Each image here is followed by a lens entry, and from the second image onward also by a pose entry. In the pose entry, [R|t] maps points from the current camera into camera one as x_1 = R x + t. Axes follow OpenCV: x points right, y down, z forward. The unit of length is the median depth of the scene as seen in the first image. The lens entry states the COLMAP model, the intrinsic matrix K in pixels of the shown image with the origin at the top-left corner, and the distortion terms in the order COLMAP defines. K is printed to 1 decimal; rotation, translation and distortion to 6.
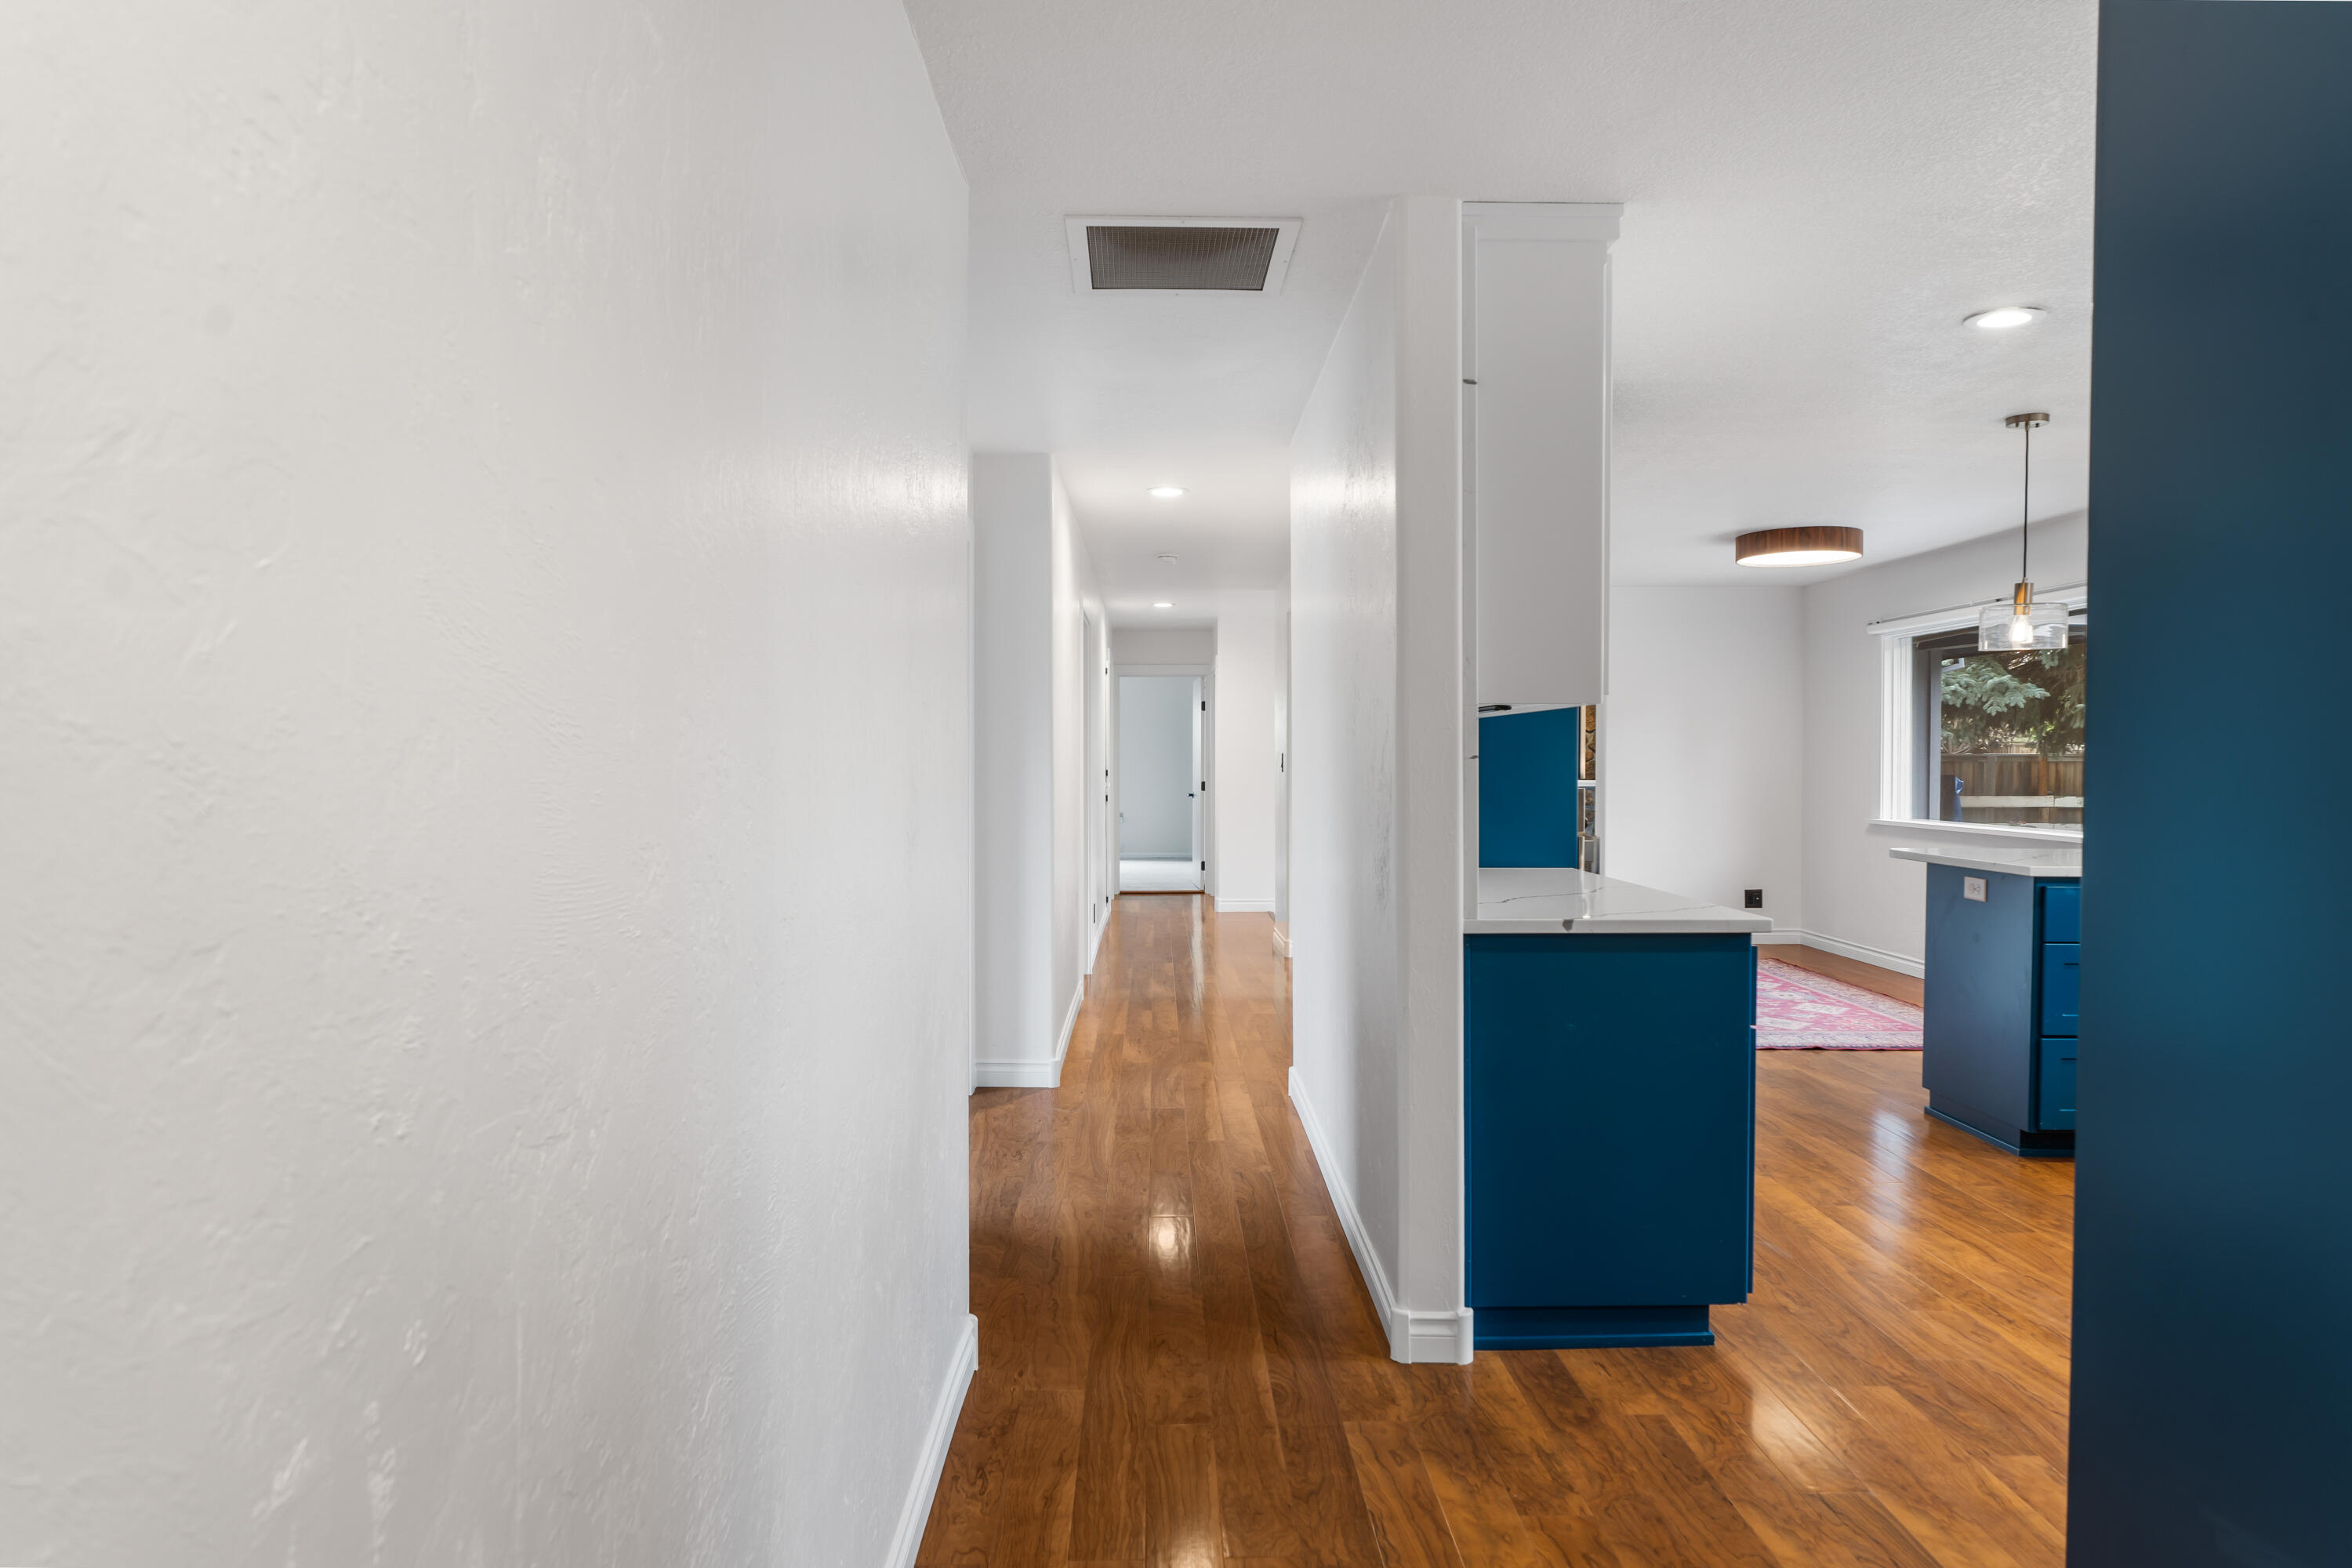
lens RADIAL K [[1385.7, 0, 1181.6], [0, 1385.7, 784.3], [0, 0, 1]] dist [-0.003865, -0.000335]
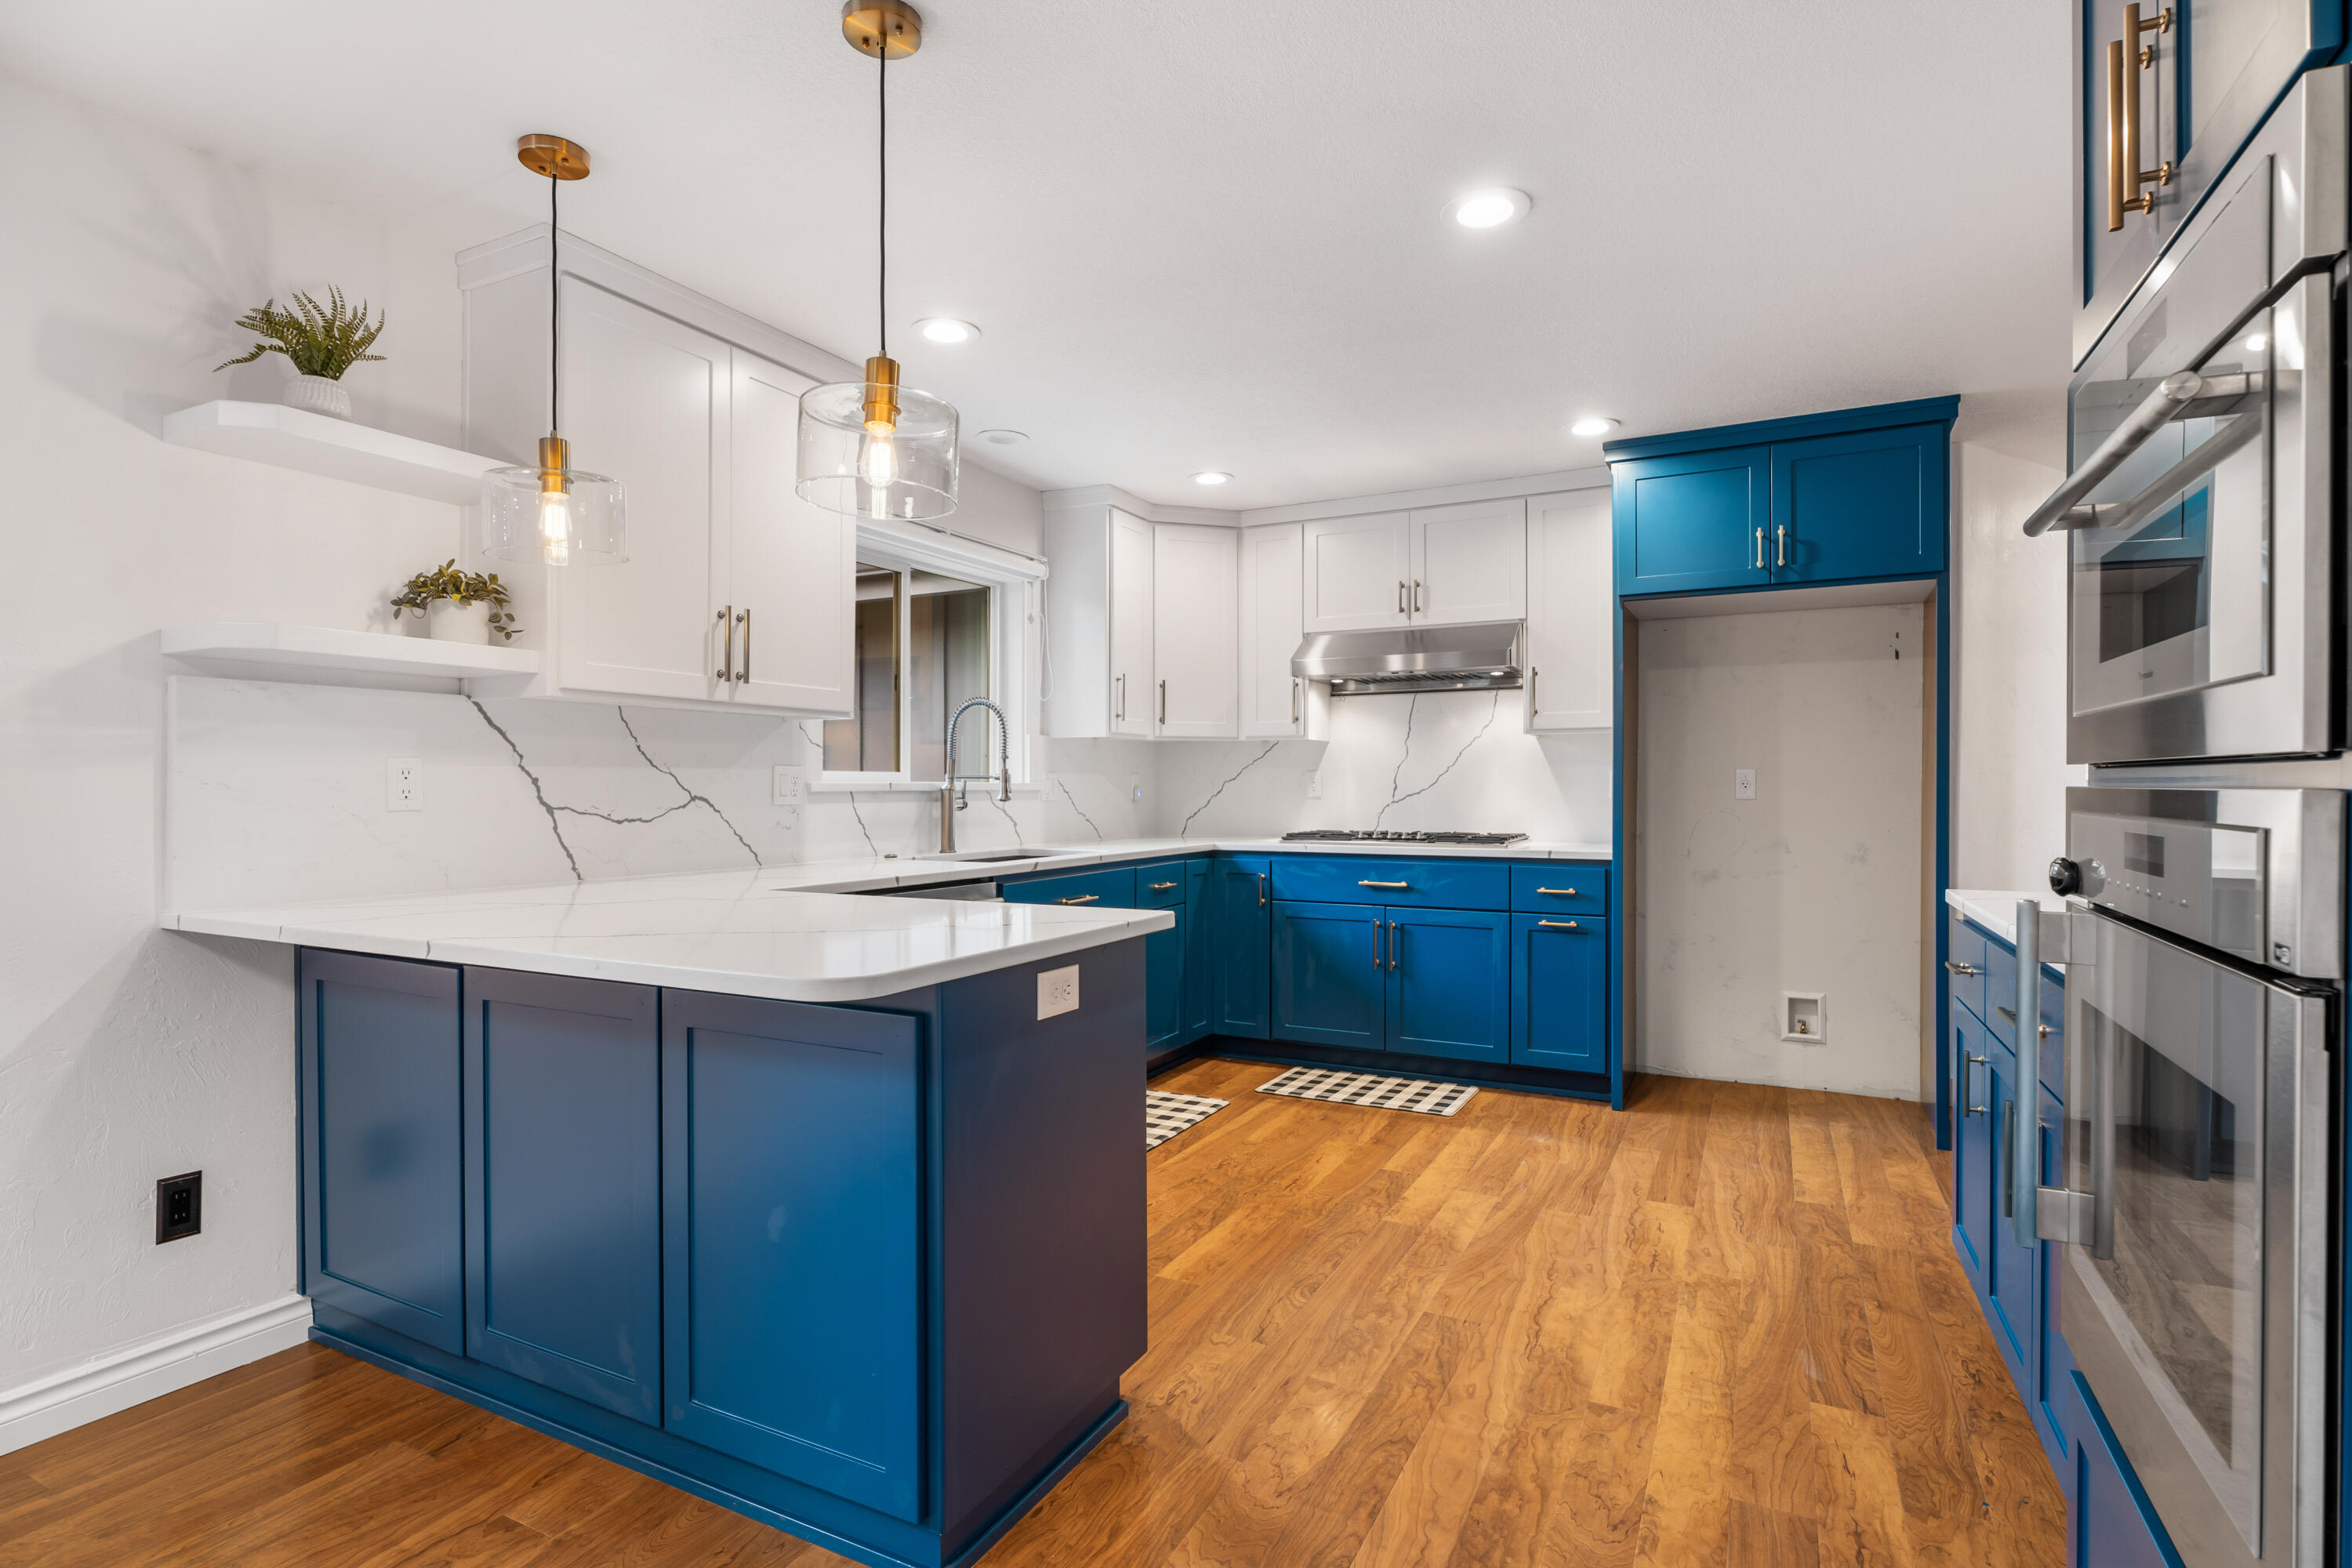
lens RADIAL K [[1146.9, 0, 1176.7], [0, 1146.9, 781.2], [0, 0, 1]] dist [0.001462, 0.000666]
pose [[-0.879057, 0.002985, 0.476708, 0.426497], [0.010055, 0.999874, 0.012281, -0.007085], [-0.476611, 0.015589, -0.878976, 1.708925]]
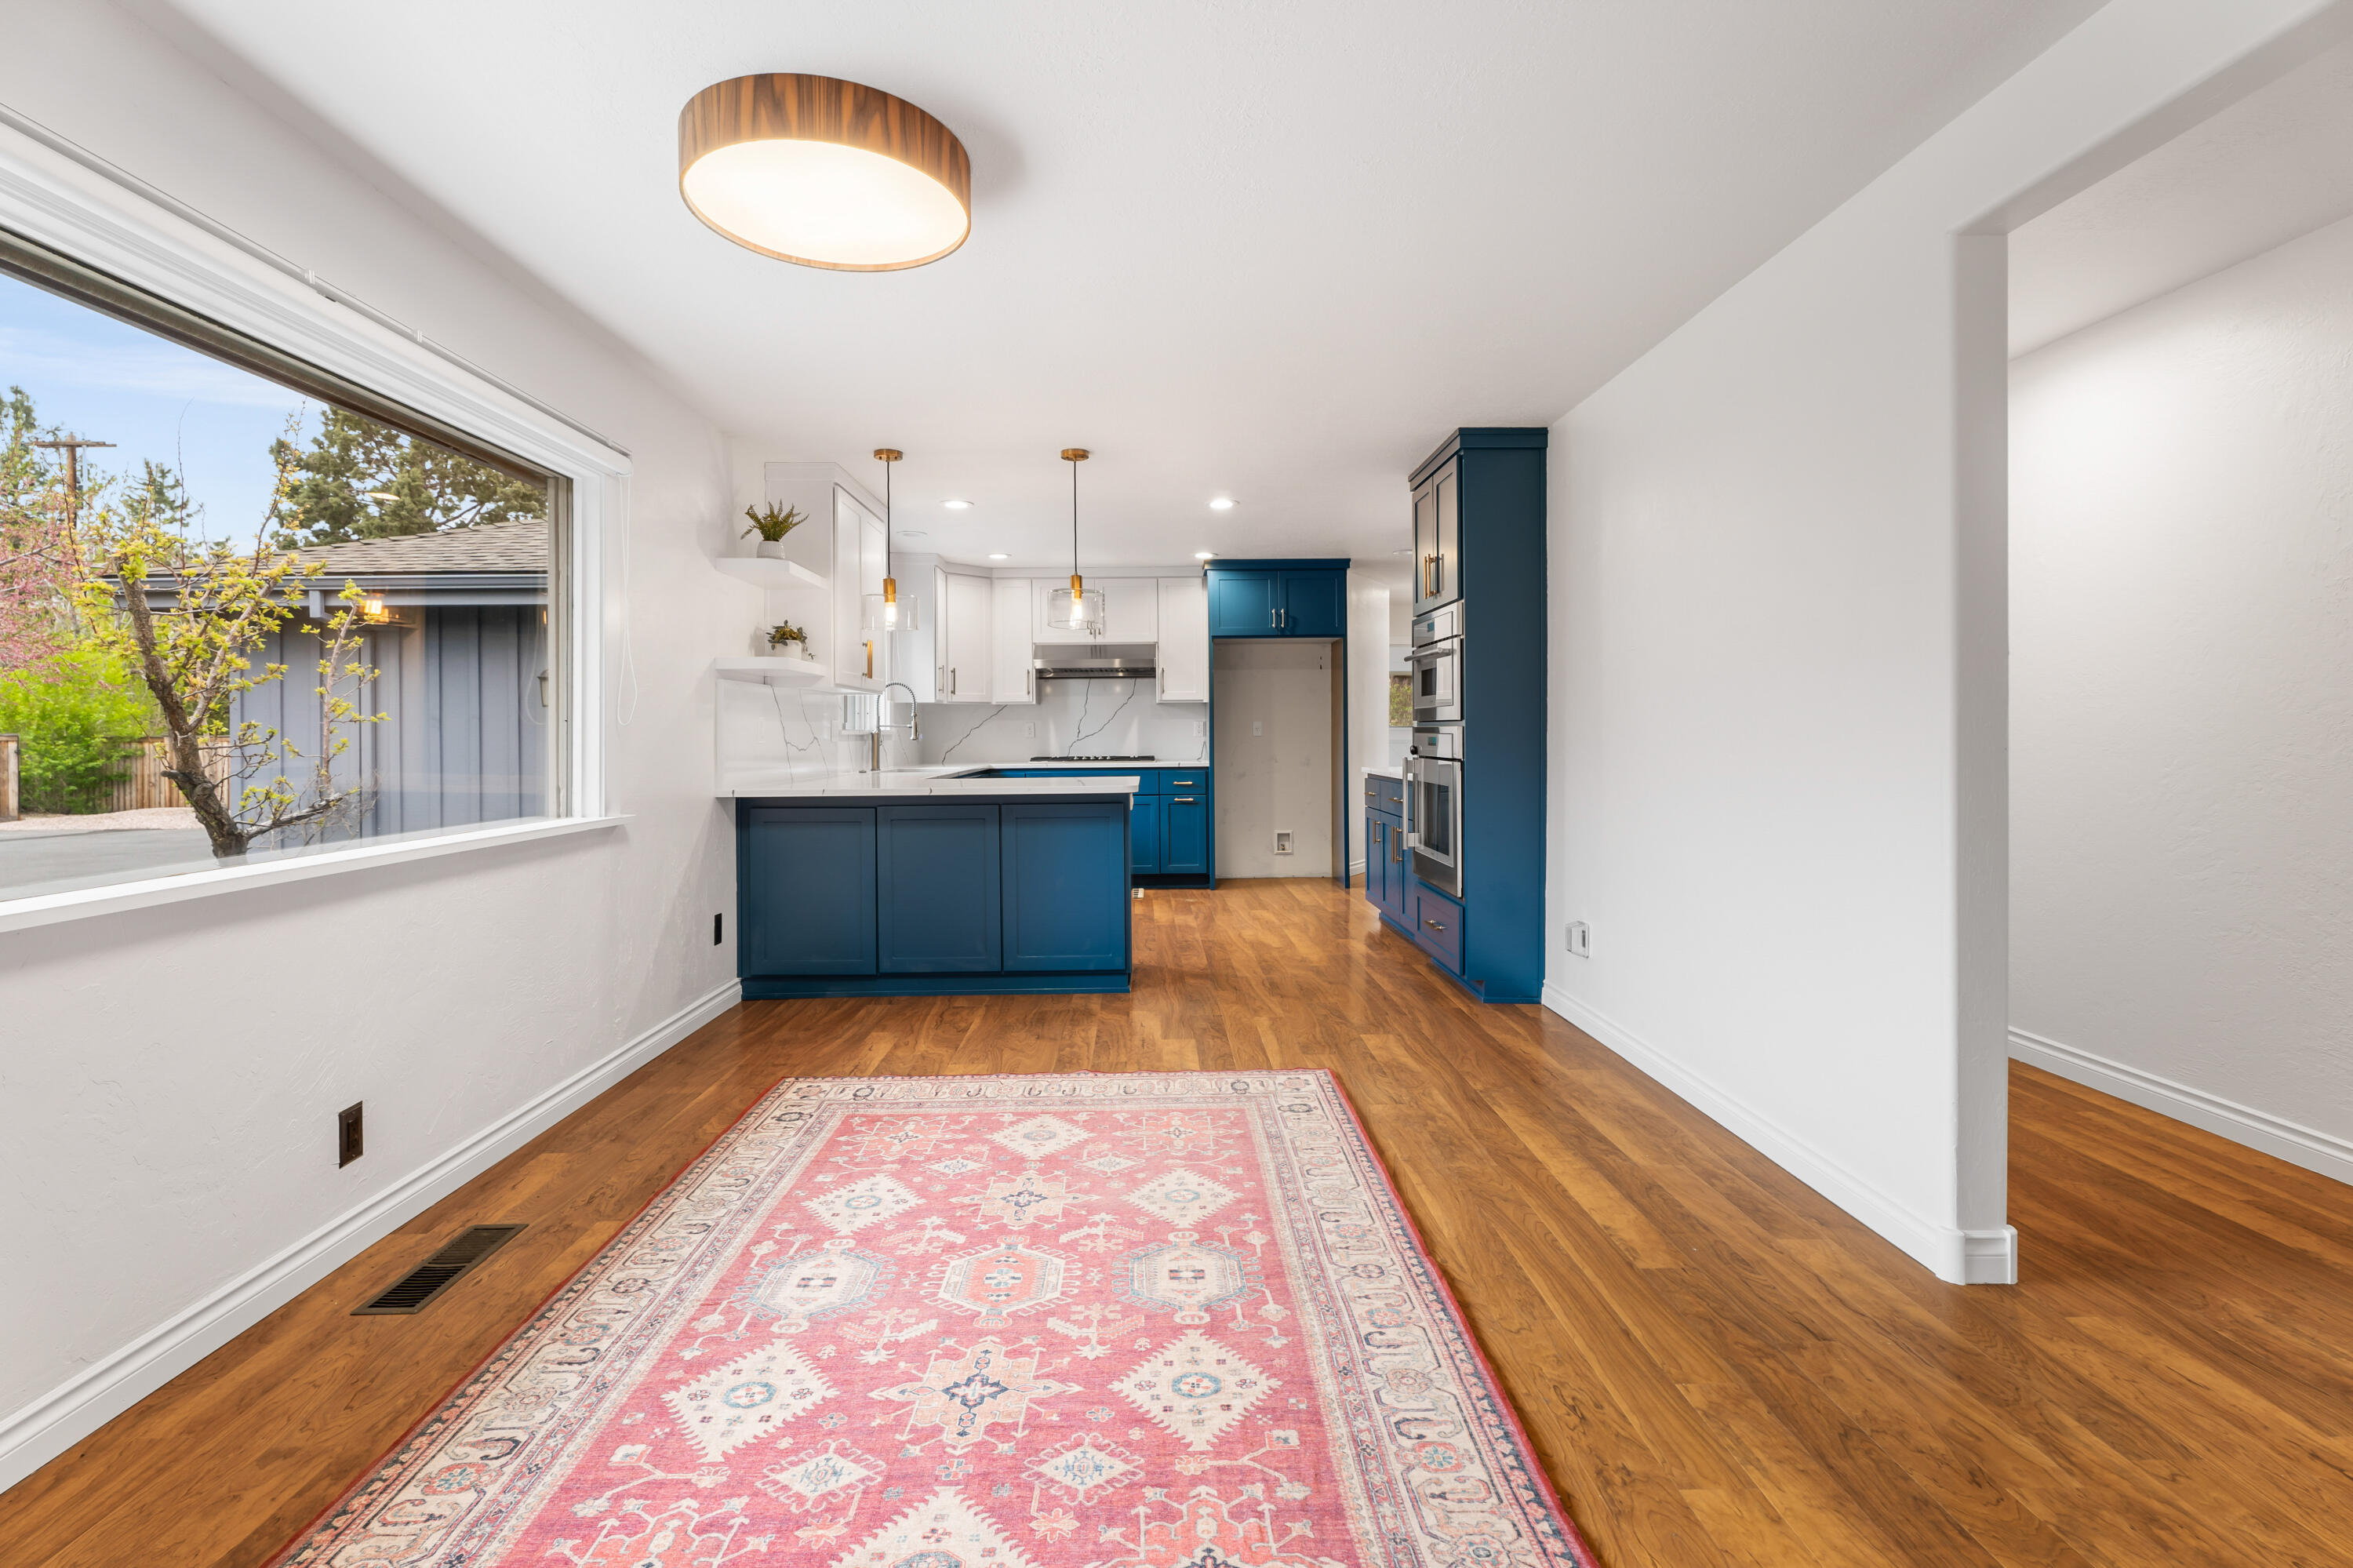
lens RADIAL K [[1079.6, 0, 1152.4], [0, 1079.6, 735.2], [0, 0, 1]] dist [-0.001899, 0.000357]
pose [[-0.999918, 0.009508, 0.008635, 0.847582], [0.009670, 0.999776, 0.018853, -0.021161], [-0.008454, 0.018935, -0.999785, 3.270207]]
